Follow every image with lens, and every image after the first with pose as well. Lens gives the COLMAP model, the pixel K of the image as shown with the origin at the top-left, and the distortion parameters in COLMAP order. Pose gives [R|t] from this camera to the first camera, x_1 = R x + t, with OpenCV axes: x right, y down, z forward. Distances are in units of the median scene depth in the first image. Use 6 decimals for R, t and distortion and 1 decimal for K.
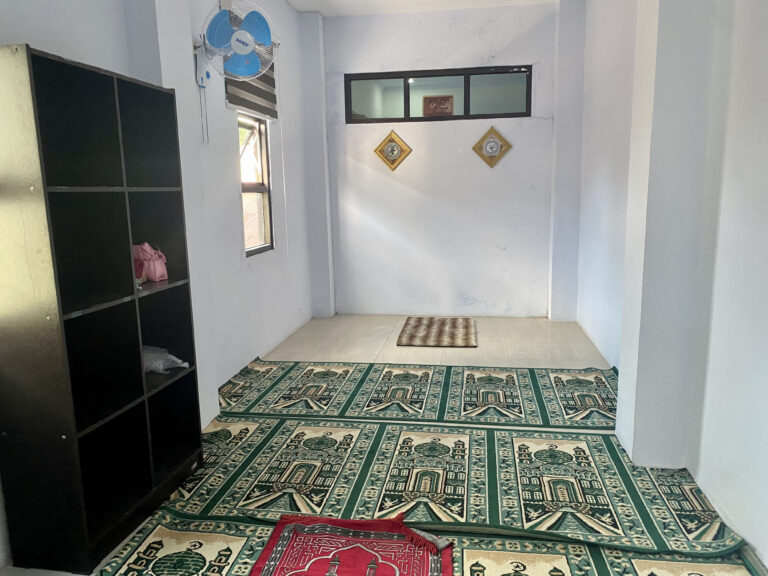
lens RADIAL K [[584.4, 0, 387.2], [0, 584.4, 289.0], [0, 0, 1]] dist [0.037375, -0.044383]
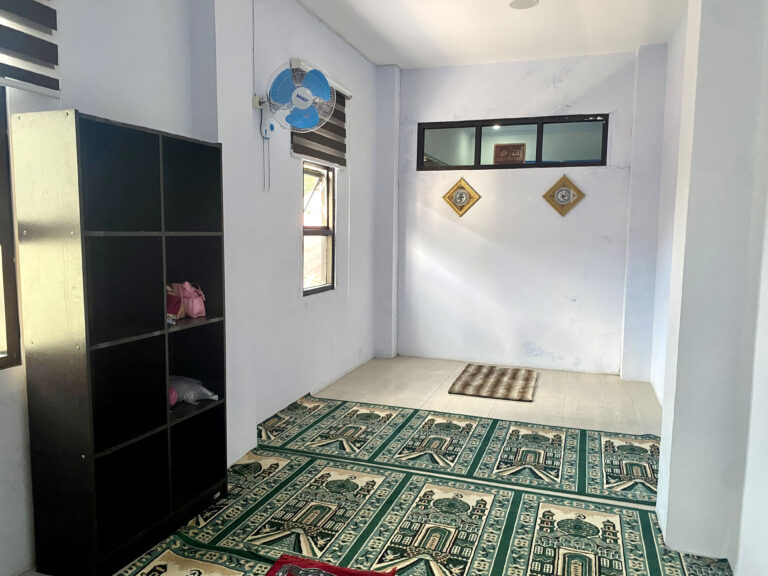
lens RADIAL K [[584.4, 0, 381.5], [0, 584.4, 289.3], [0, 0, 1]] dist [0.037375, -0.044383]
pose [[0.982971, 0.048837, -0.177154, 0.103137], [-0.060404, 0.996339, -0.060495, -0.015622], [0.173551, 0.070166, 0.982322, -0.003047]]
